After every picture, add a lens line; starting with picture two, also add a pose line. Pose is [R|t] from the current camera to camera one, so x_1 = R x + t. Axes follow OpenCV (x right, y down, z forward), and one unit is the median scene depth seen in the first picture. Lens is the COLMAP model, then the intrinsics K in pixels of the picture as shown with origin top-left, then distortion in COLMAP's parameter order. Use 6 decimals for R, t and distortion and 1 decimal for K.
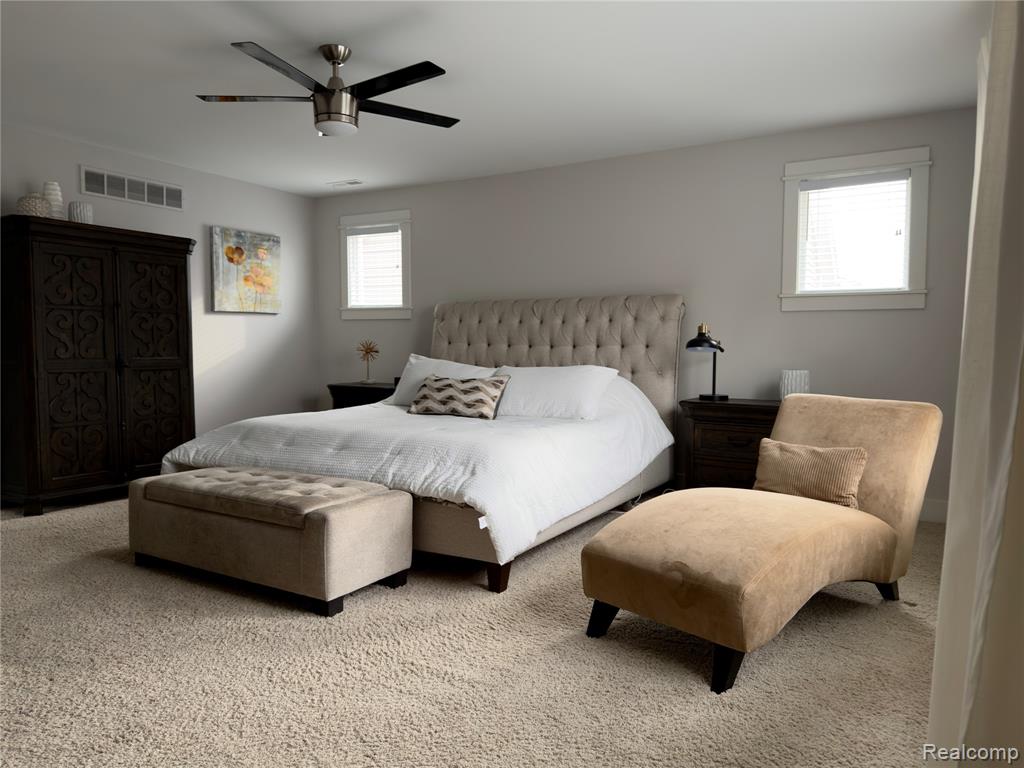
lens RADIAL K [[716.8, 0, 512.0], [0, 716.8, 384.0], [0, 0, 1]] dist [0.066632, -0.124947]
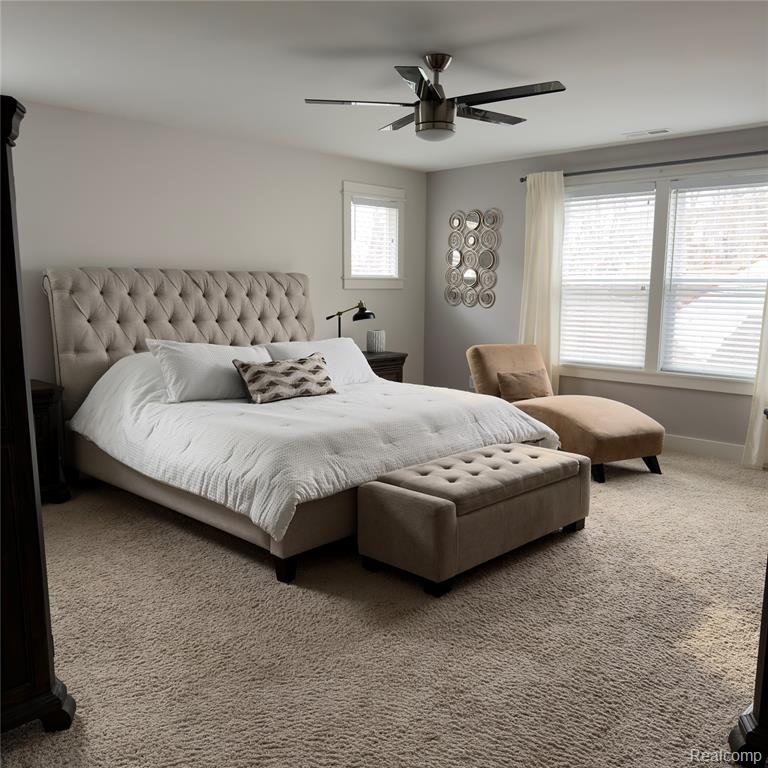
lens RADIAL K [[712.0, 0, 384.0], [0, 712.0, 384.0], [0, 0, 1]] dist [-0.008561, -0.004216]
pose [[0.231697, -0.137092, 0.963080, -1.031186], [0.050074, 0.990388, 0.128932, -0.099233], [-0.971498, 0.018352, 0.236335, 0.650661]]
